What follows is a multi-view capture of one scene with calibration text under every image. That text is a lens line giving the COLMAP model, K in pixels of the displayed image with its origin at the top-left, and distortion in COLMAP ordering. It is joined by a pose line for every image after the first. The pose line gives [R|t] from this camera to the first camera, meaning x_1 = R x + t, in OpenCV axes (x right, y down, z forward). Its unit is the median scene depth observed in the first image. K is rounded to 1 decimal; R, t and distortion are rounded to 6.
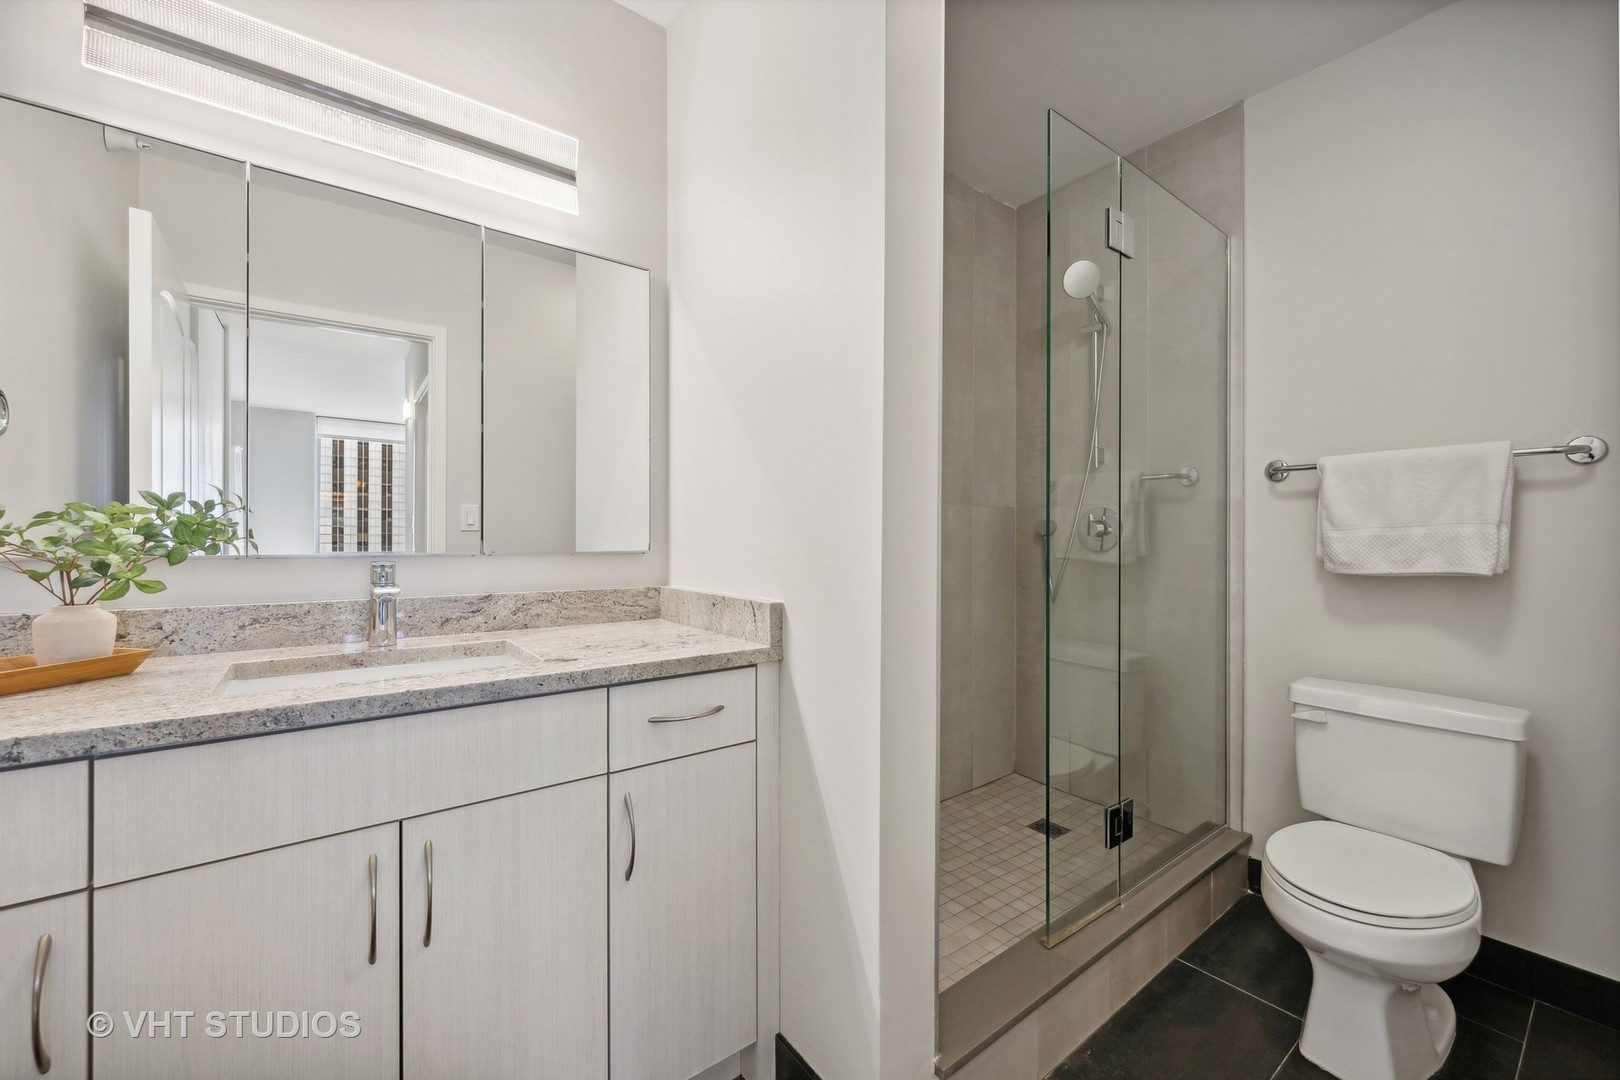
lens RADIAL K [[643.1, 0, 809.0], [0, 643.1, 538.4], [0, 0, 1]] dist [0.001268, -0.000804]
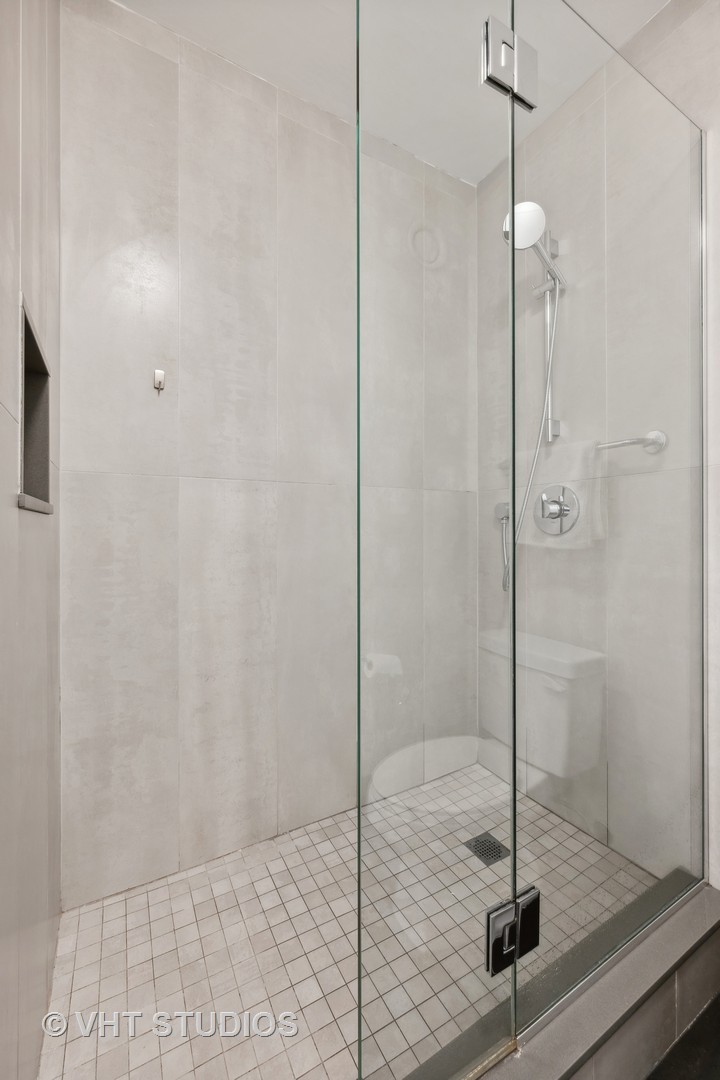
lens RADIAL K [[428.7, 0, 368.8], [0, 428.7, 537.5], [0, 0, 1]] dist [0.001268, -0.000804]
pose [[0.990458, -0.013315, -0.137173, 0.290037], [0.014527, 0.999864, 0.007837, 0.016652], [0.137050, -0.009755, 0.990516, 0.389659]]
